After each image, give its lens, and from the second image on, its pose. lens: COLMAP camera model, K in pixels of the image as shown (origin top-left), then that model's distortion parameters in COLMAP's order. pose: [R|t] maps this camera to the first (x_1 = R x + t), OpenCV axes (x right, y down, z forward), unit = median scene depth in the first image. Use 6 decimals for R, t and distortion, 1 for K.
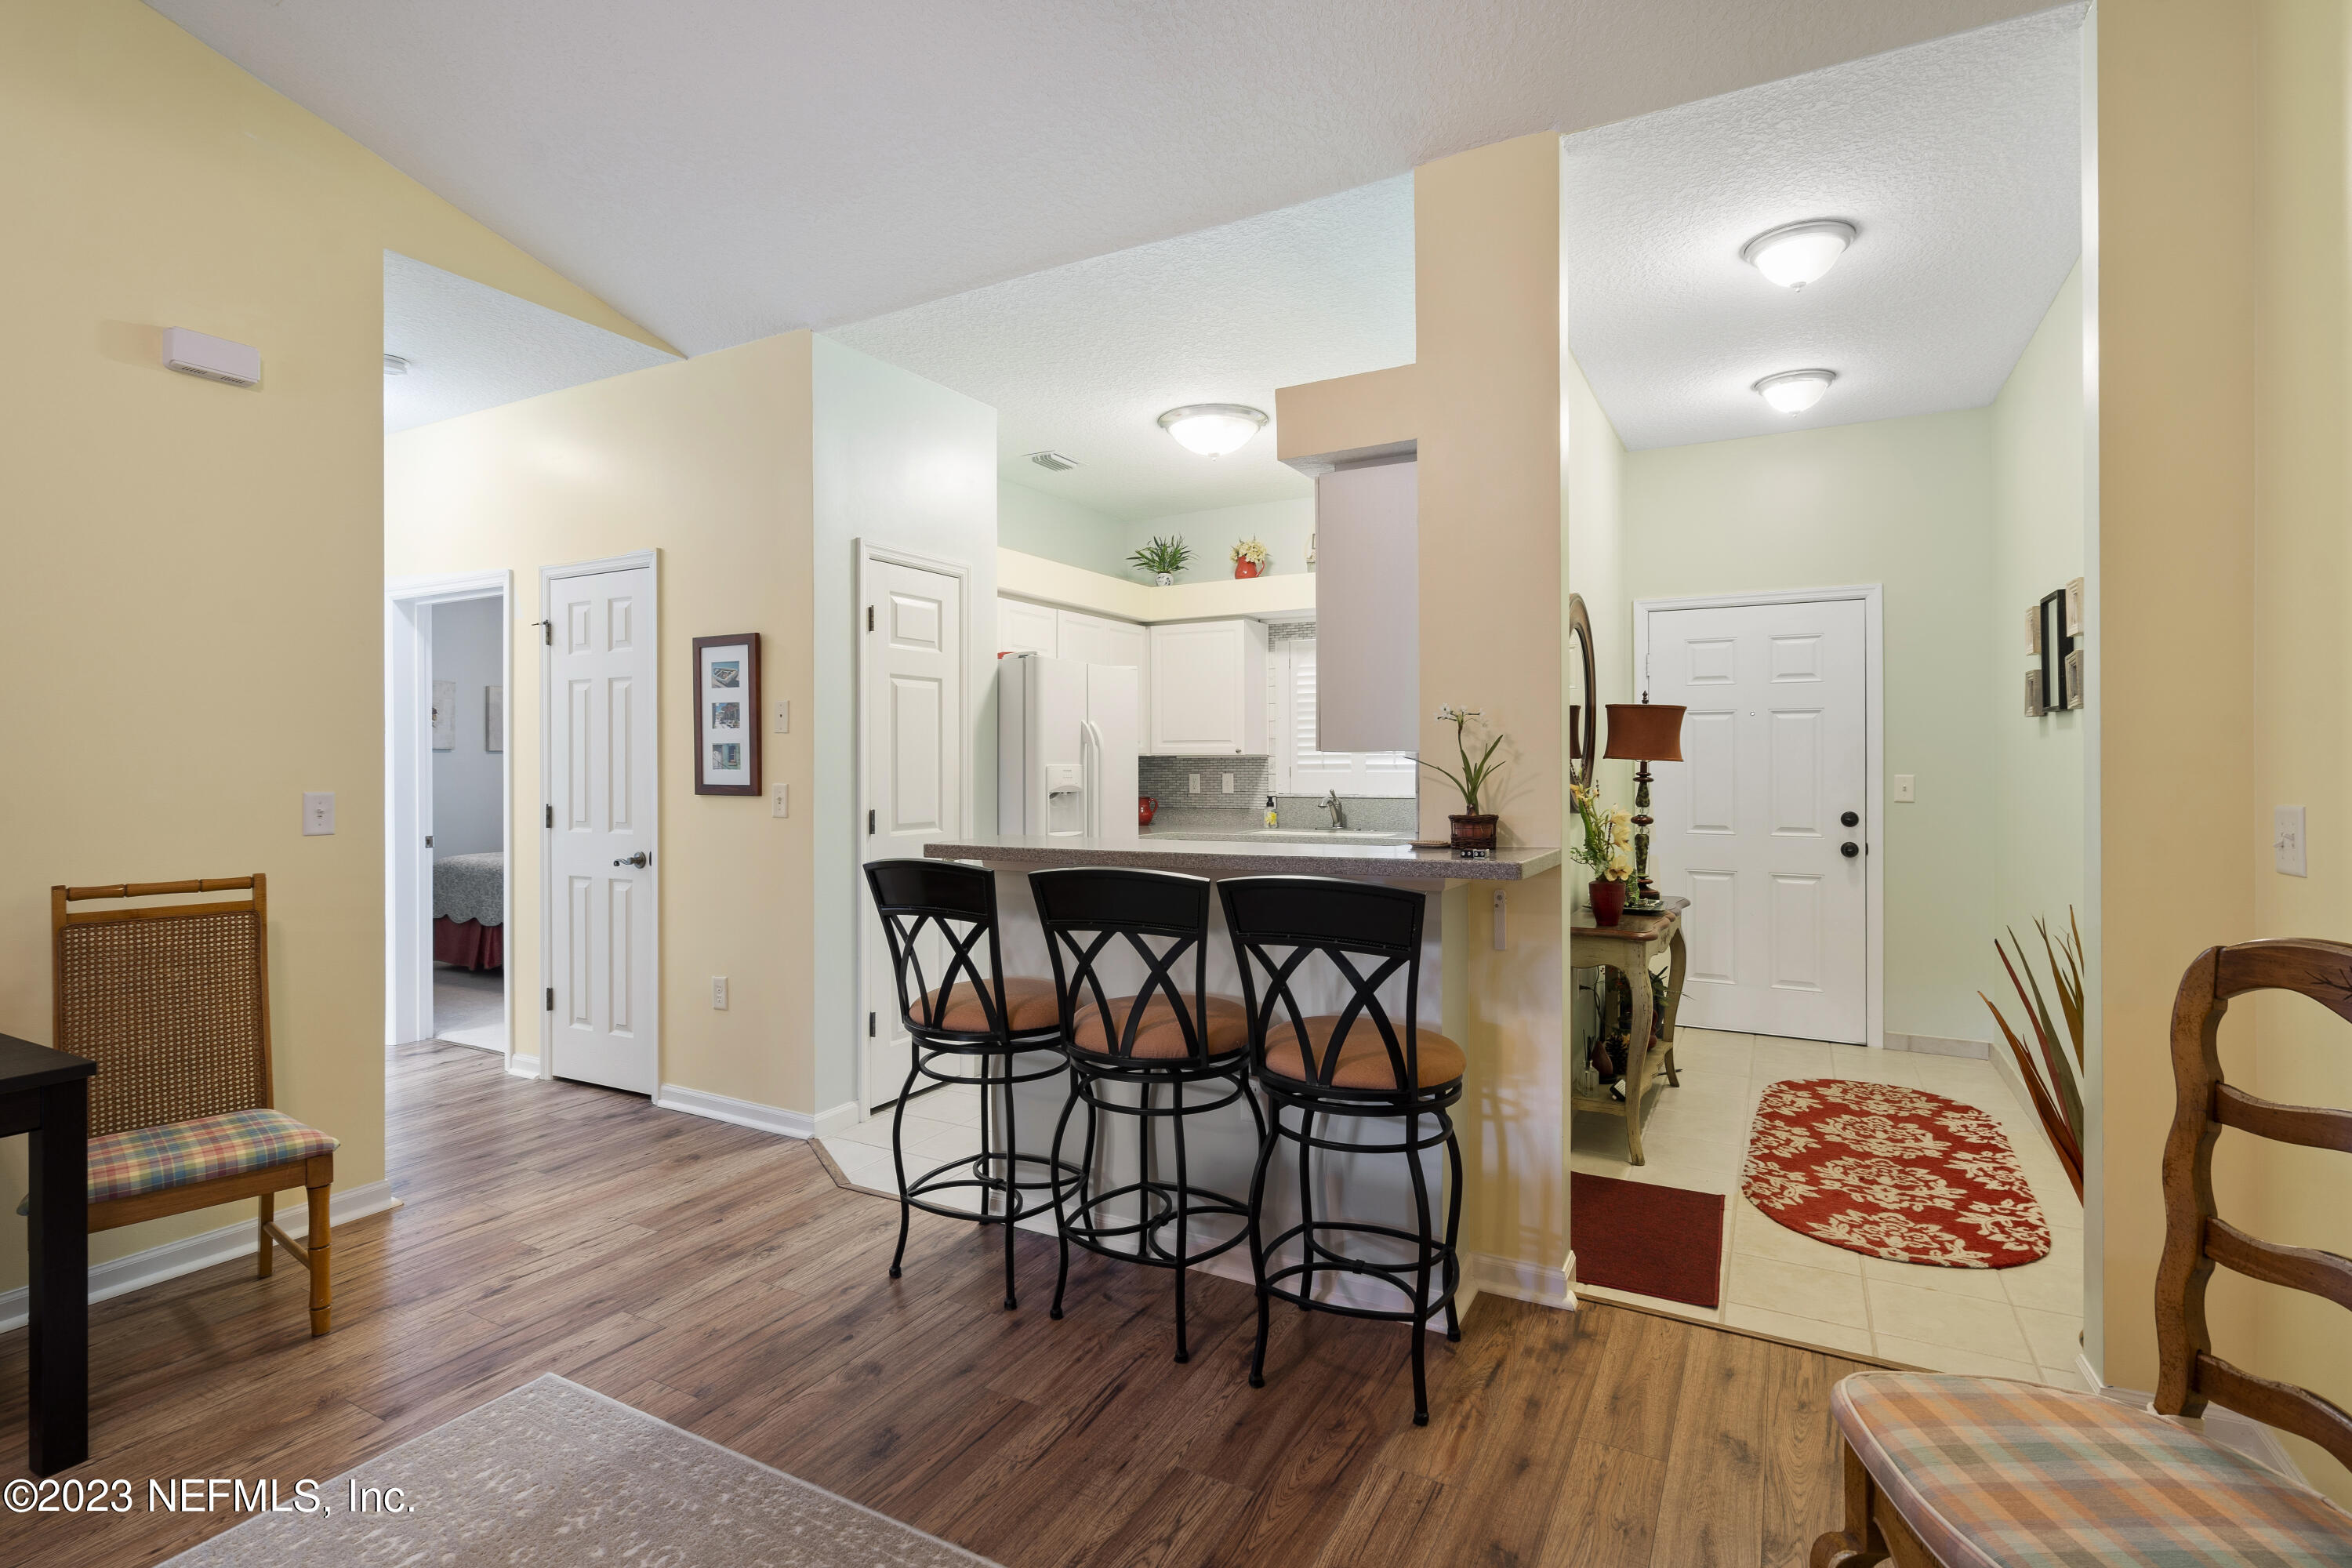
lens RADIAL K [[1125.9, 0, 1170.8], [0, 1125.9, 756.8], [0, 0, 1]] dist [0.000006, 0.000420]
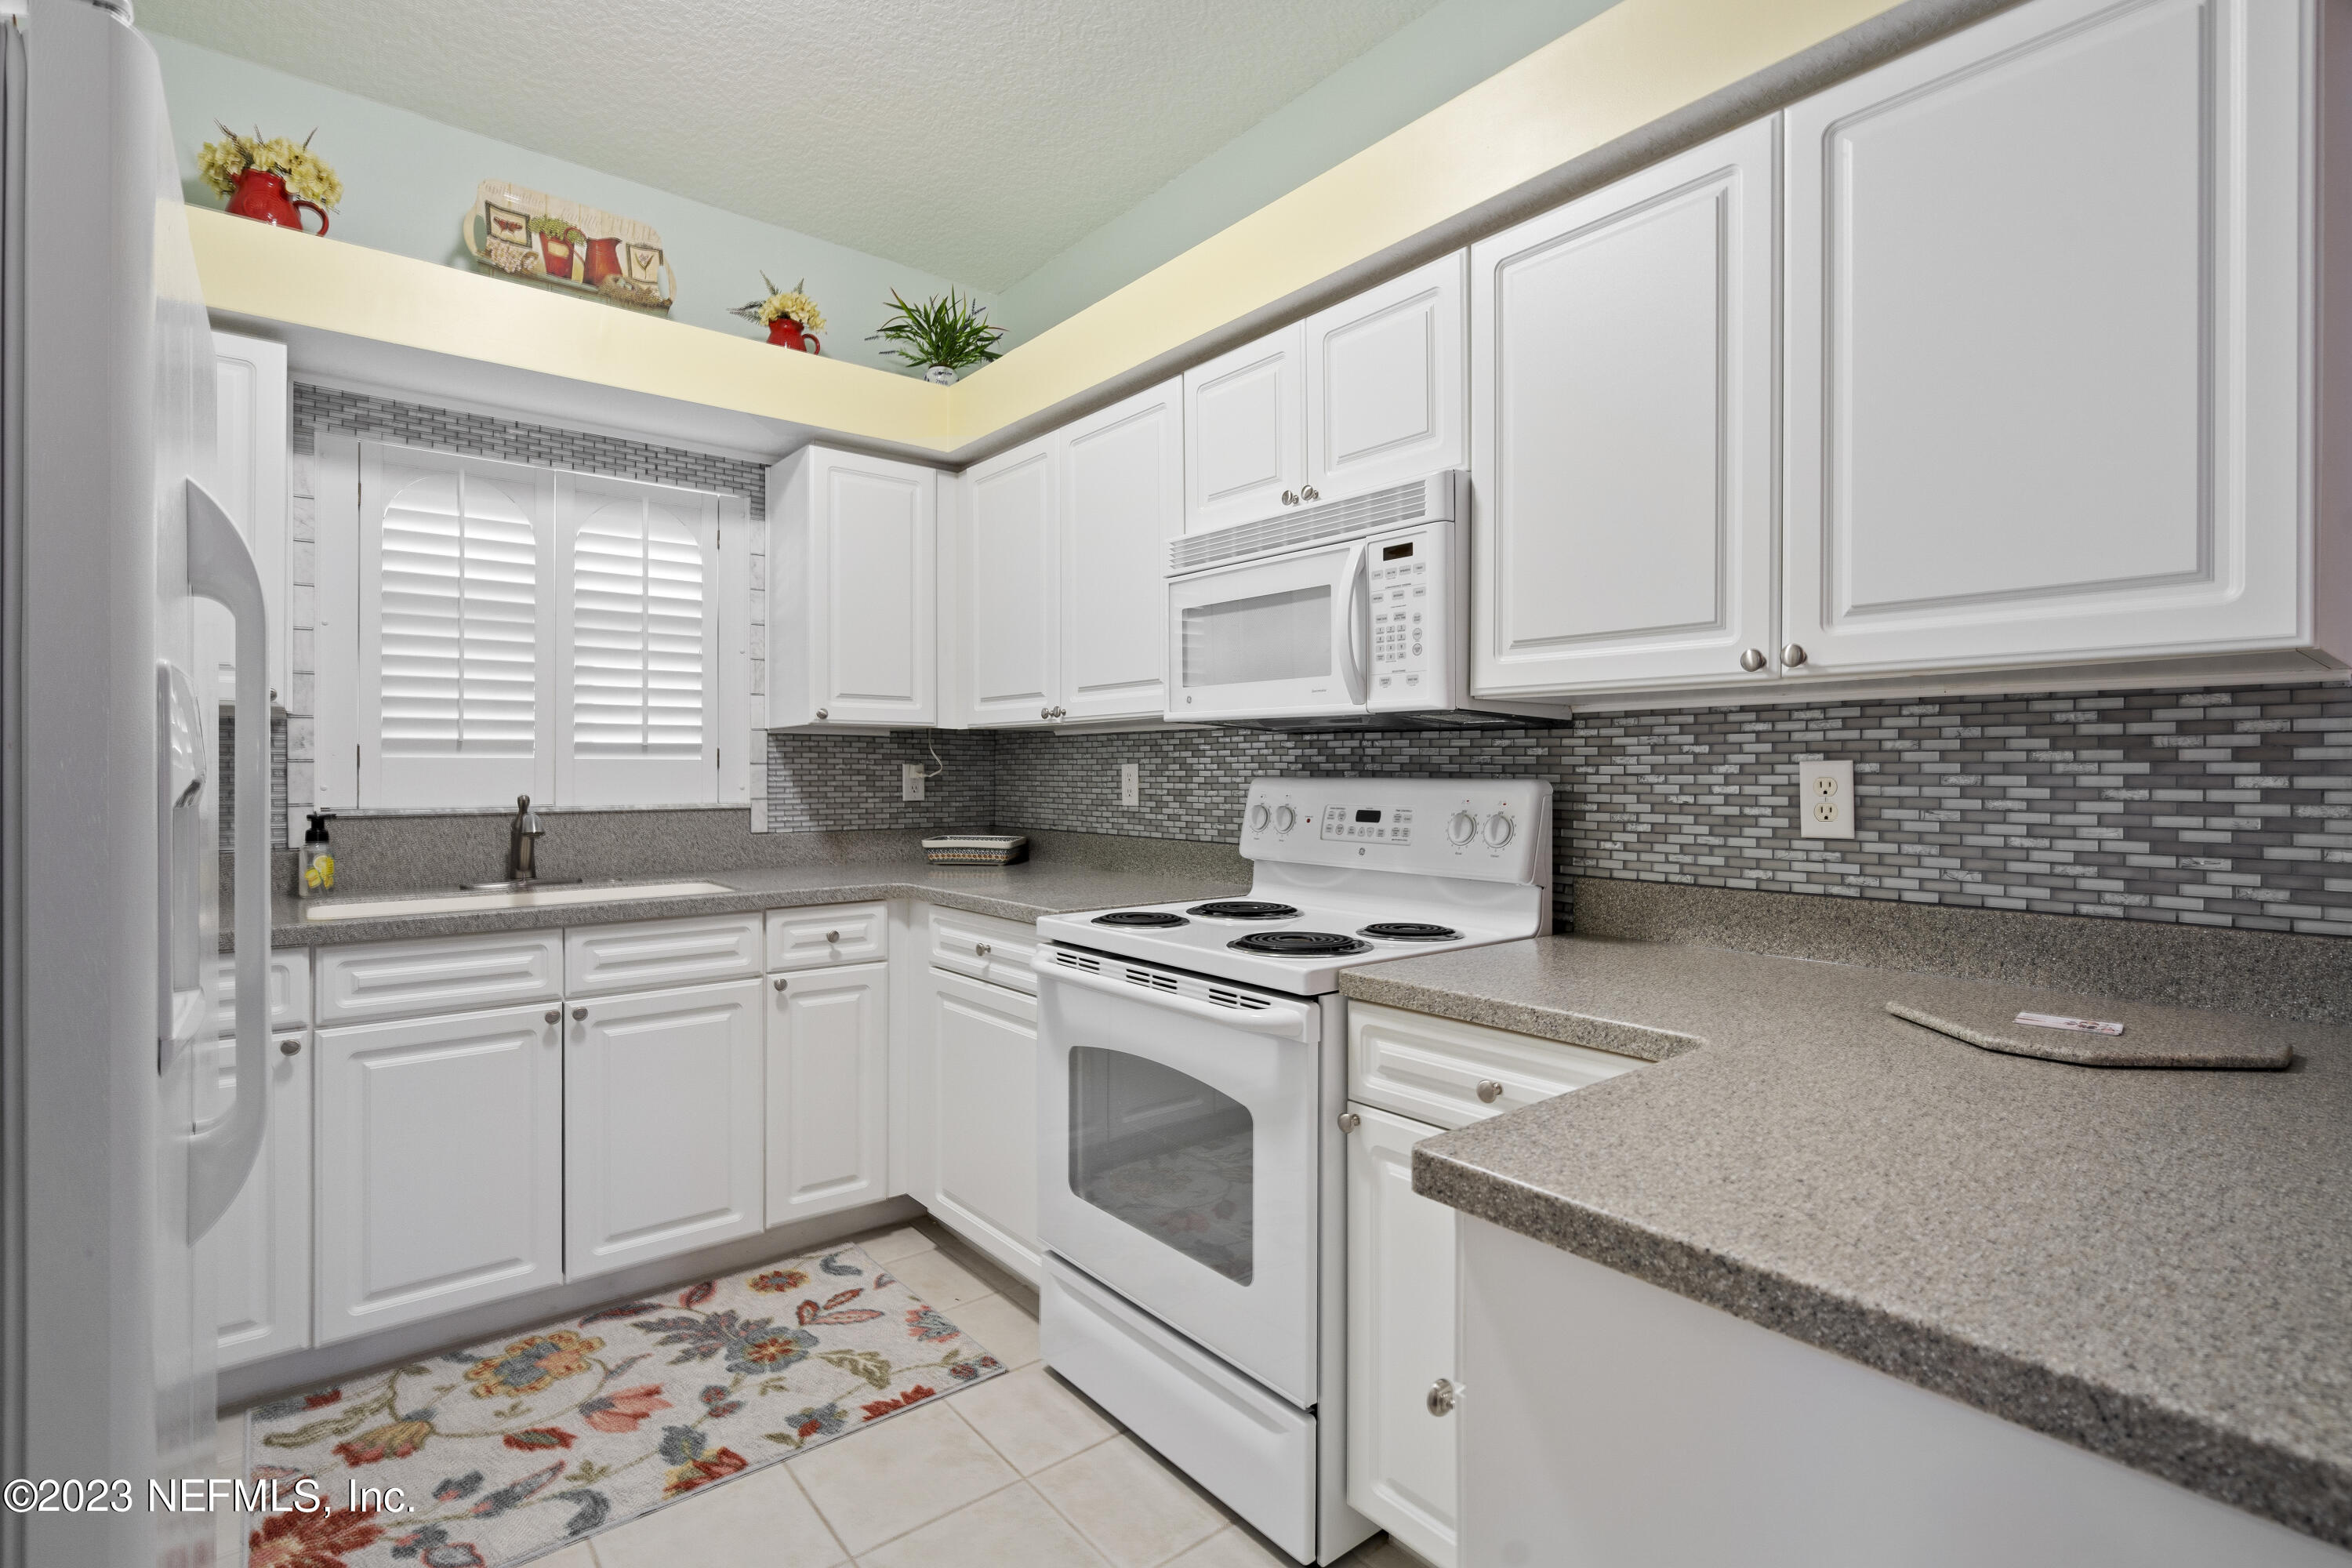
lens RADIAL K [[1084.1, 0, 1169.2], [0, 1084.1, 770.6], [0, 0, 1]] dist [-0.004174, 0.004434]
pose [[0.373544, 0.005207, 0.927598, -0.245510], [-0.006891, 0.999972, -0.002838, 0.028807], [-0.927587, -0.005332, 0.373570, 0.931549]]
